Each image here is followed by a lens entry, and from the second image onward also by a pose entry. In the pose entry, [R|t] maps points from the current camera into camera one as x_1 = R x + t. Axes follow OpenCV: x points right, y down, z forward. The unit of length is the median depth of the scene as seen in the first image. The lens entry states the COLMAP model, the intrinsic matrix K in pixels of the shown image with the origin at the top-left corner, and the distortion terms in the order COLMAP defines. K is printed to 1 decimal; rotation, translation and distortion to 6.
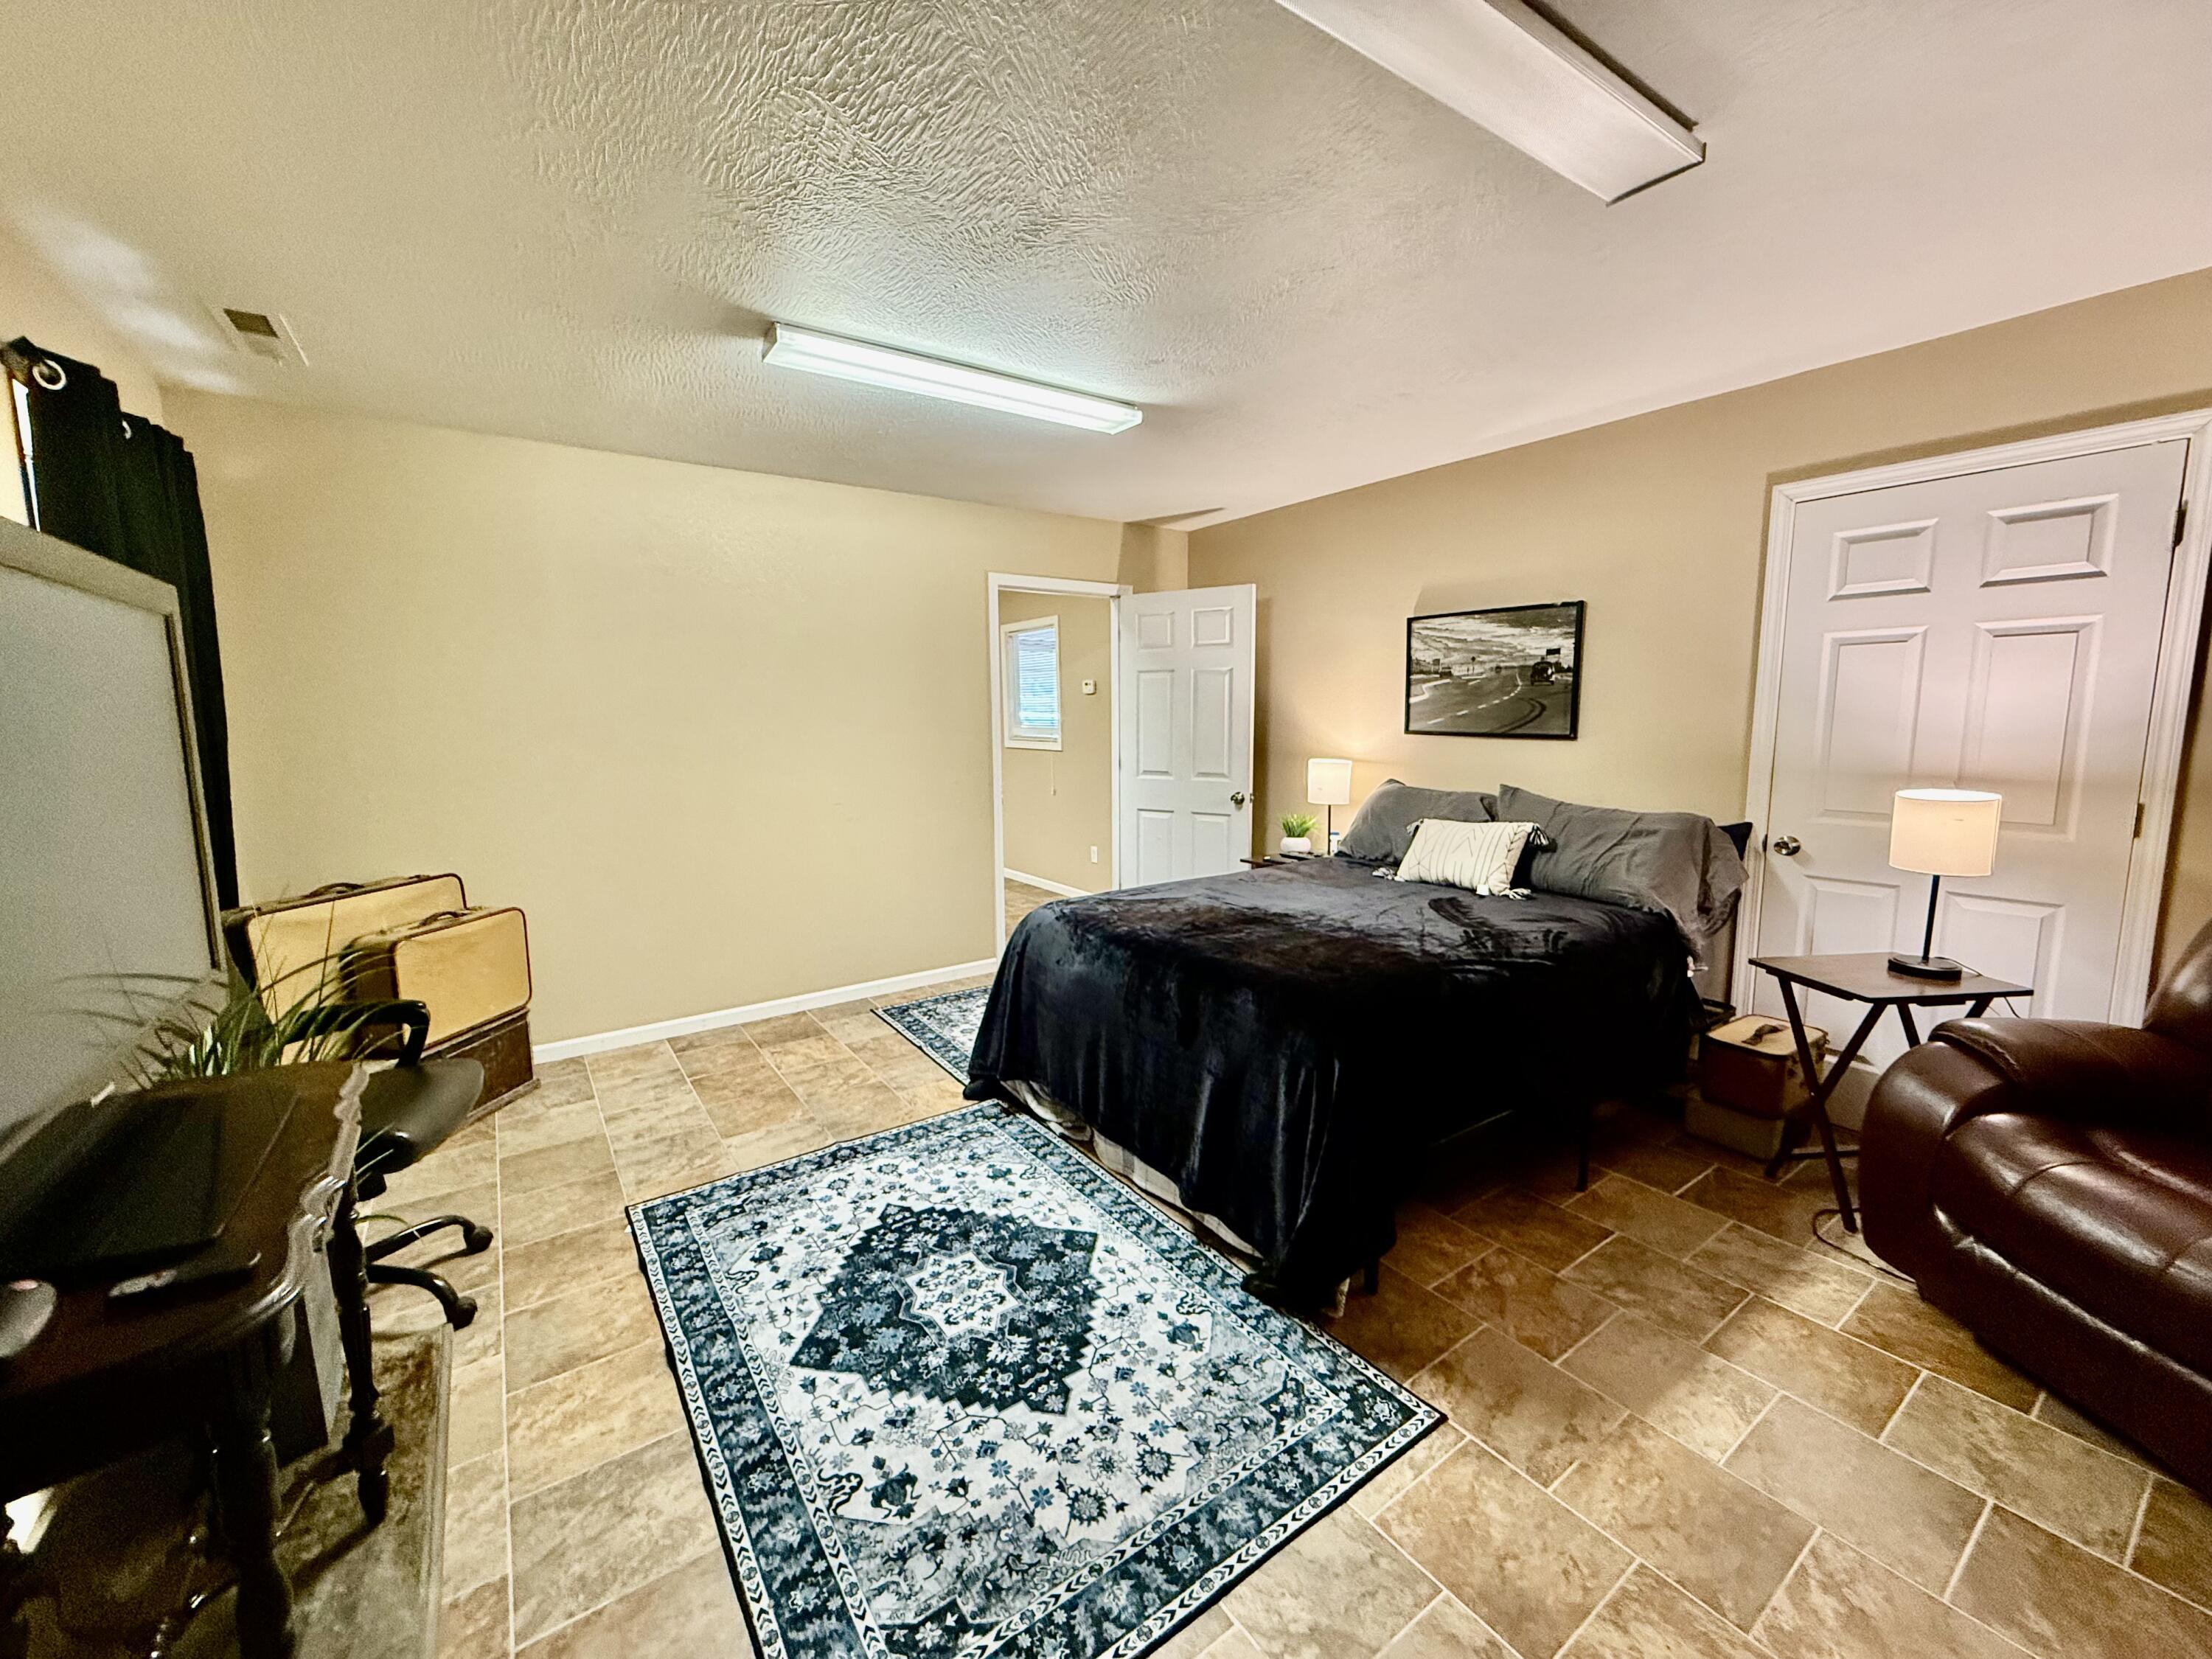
lens RADIAL K [[877.8, 0, 1099.2], [0, 877.8, 827.0], [0, 0, 1]] dist [-0.001114, 0.000559]
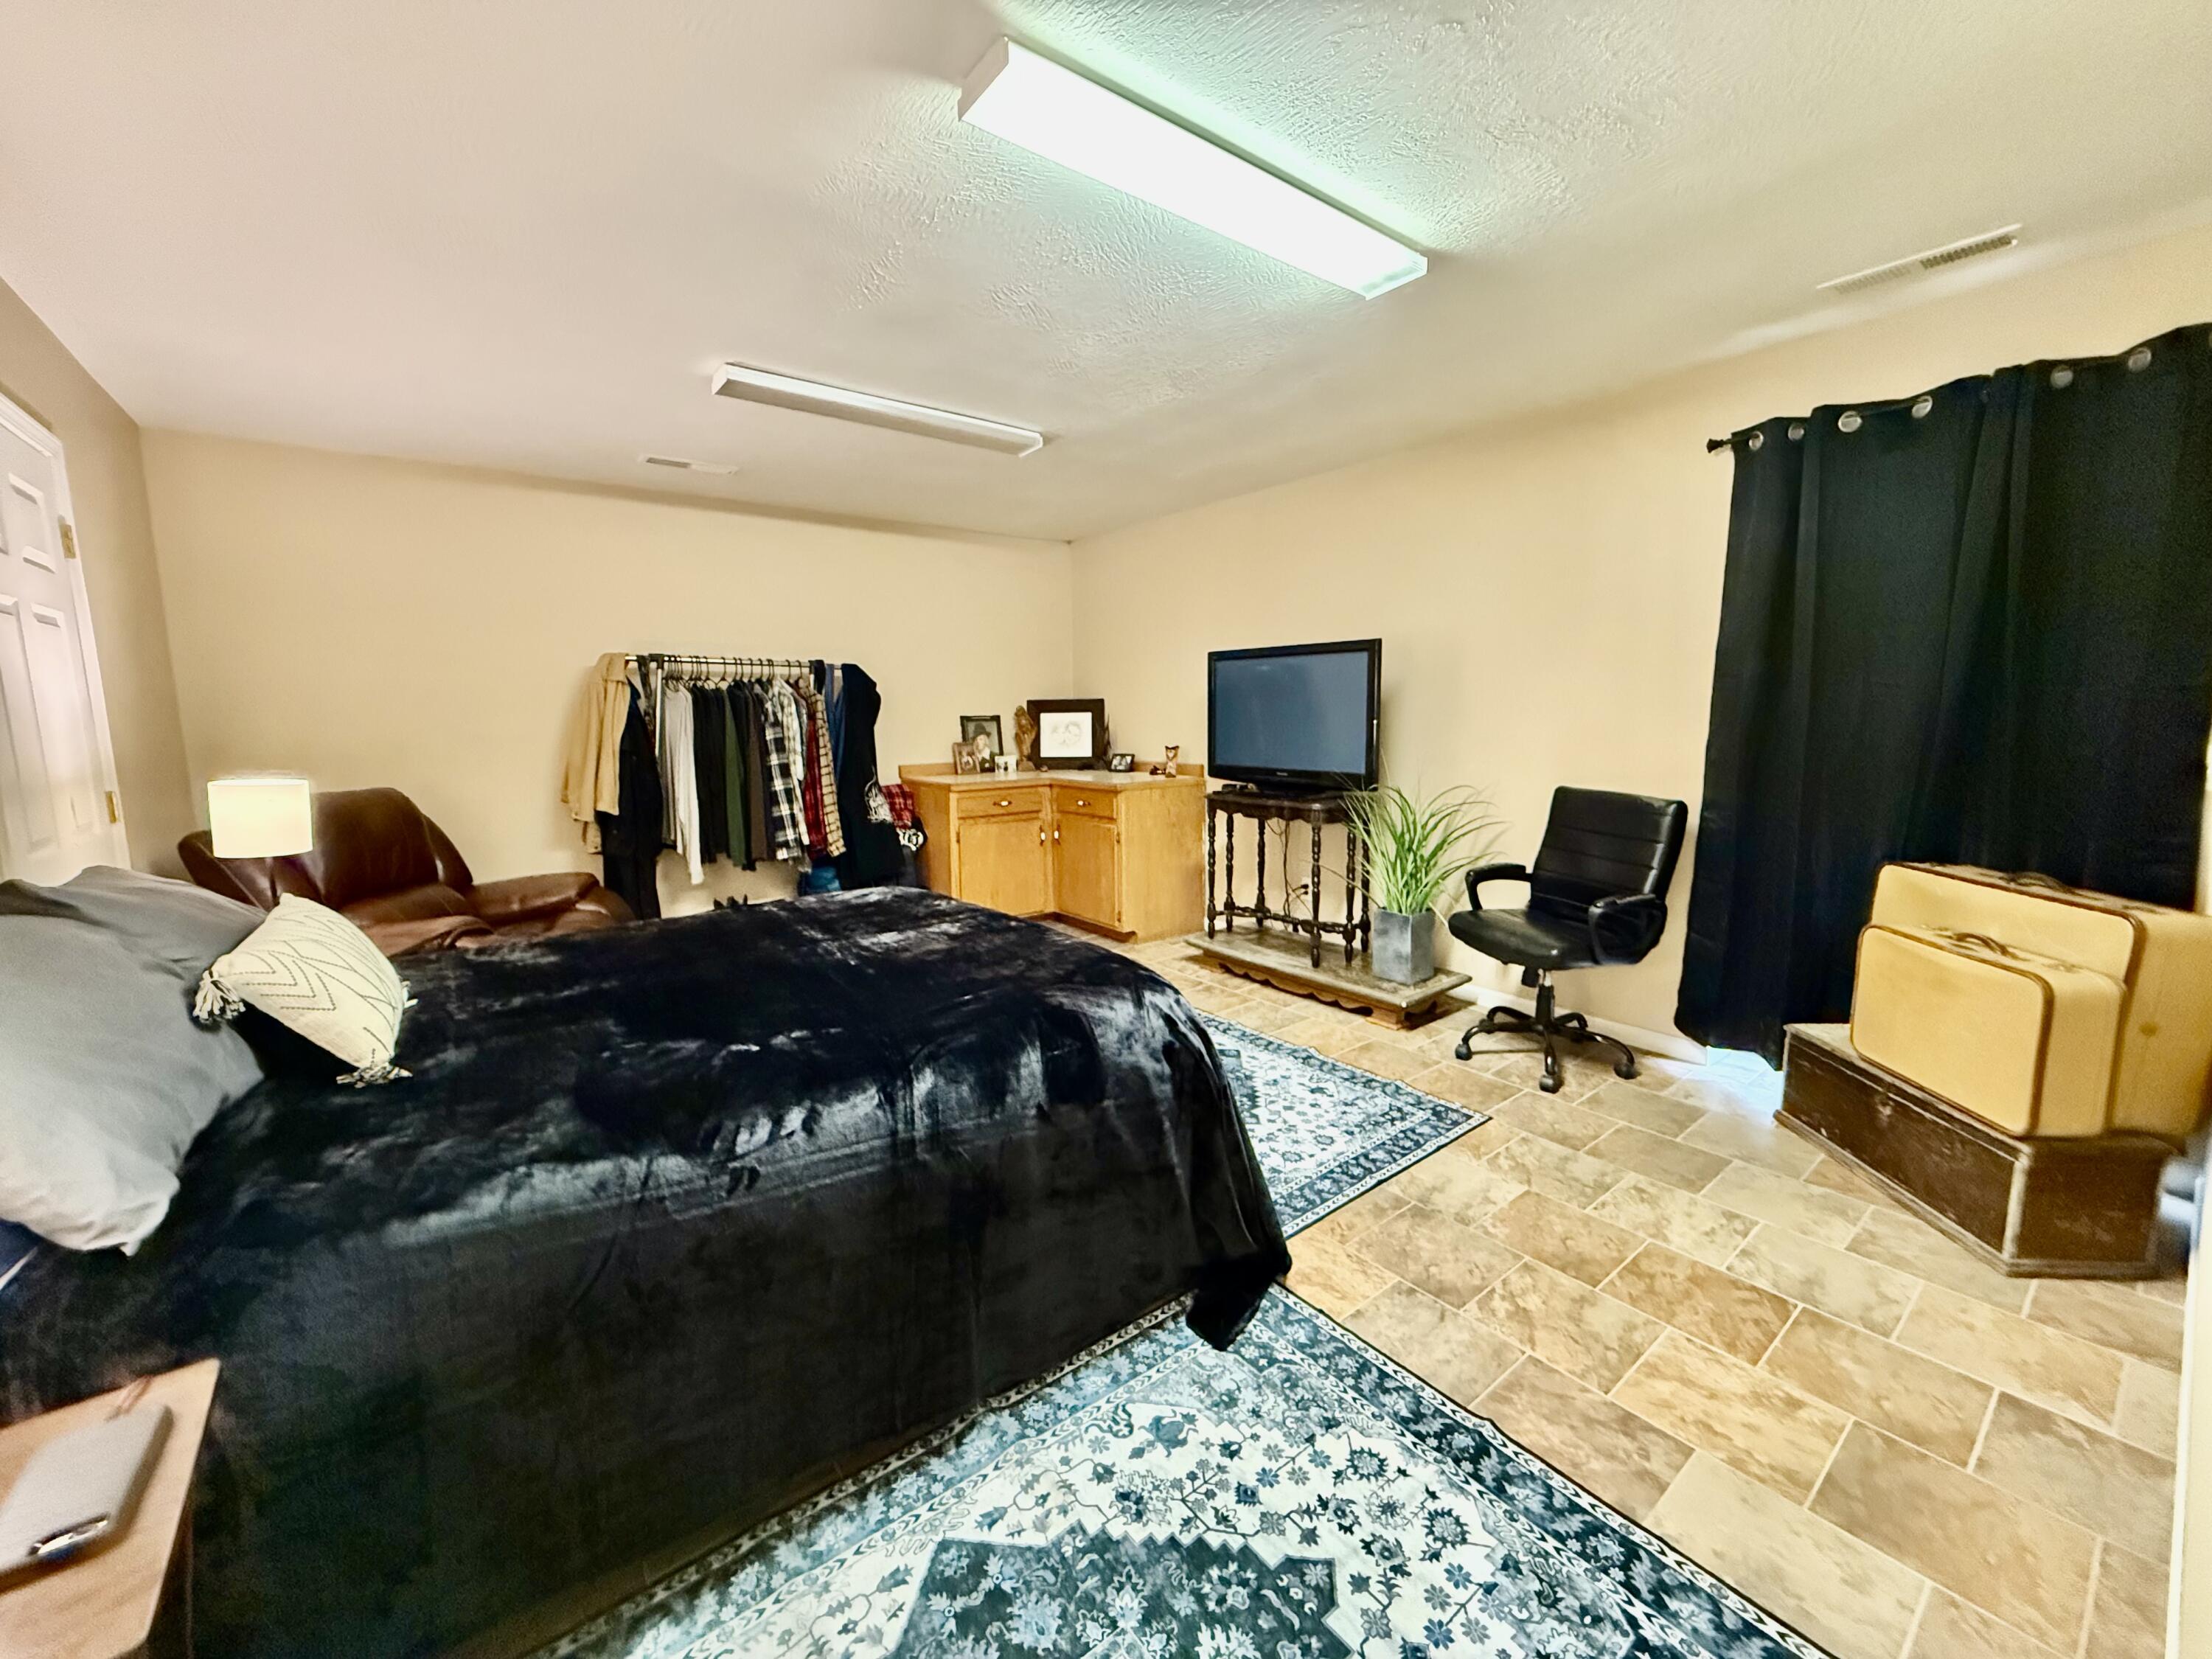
lens RADIAL K [[877.8, 0, 1105.4], [0, 877.8, 823.9], [0, 0, 1]] dist [-0.001114, 0.000559]
pose [[-0.997840, 0.033192, -0.056686, 0.004696], [0.017314, 0.965326, 0.260473, -0.242714], [0.063367, 0.258929, -0.963816, 2.067456]]
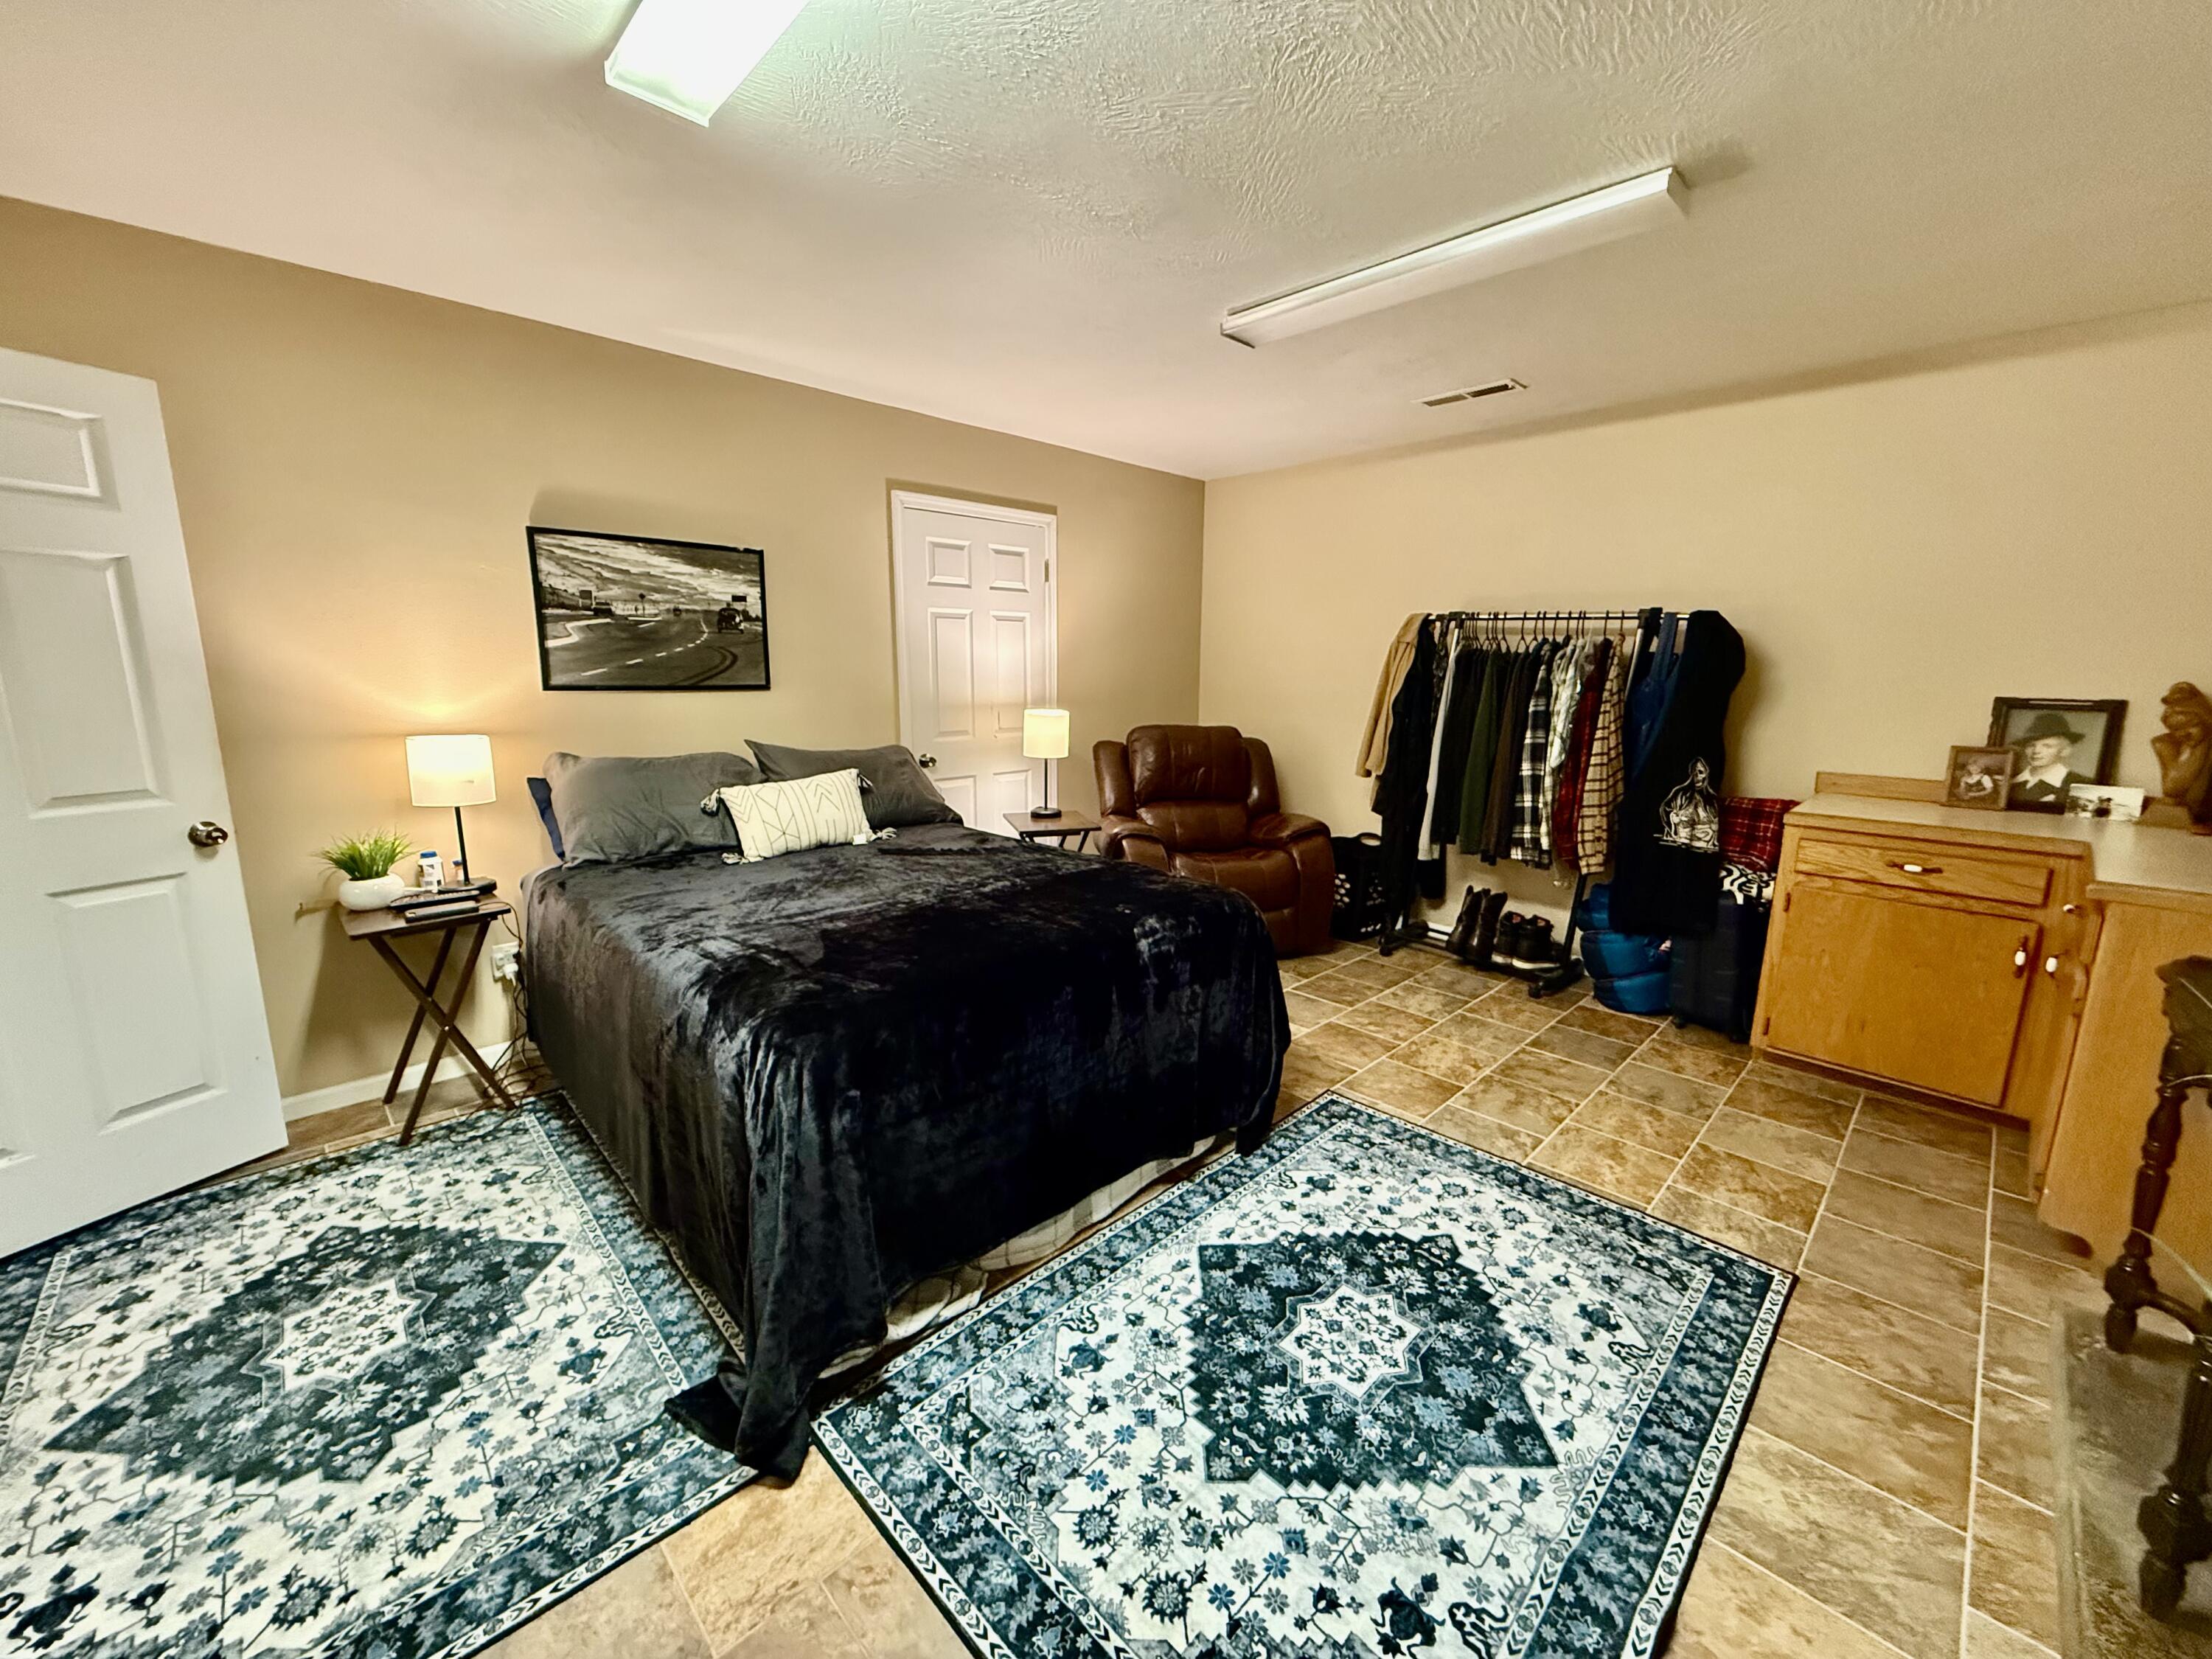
lens RADIAL K [[877.8, 0, 1104.1], [0, 877.8, 828.0], [0, 0, 1]] dist [-0.001114, 0.000559]
pose [[-0.163297, -0.173469, 0.971207, -0.774009], [0.124455, 0.972935, 0.194703, -0.135949], [-0.978696, 0.152666, -0.137288, 1.143210]]
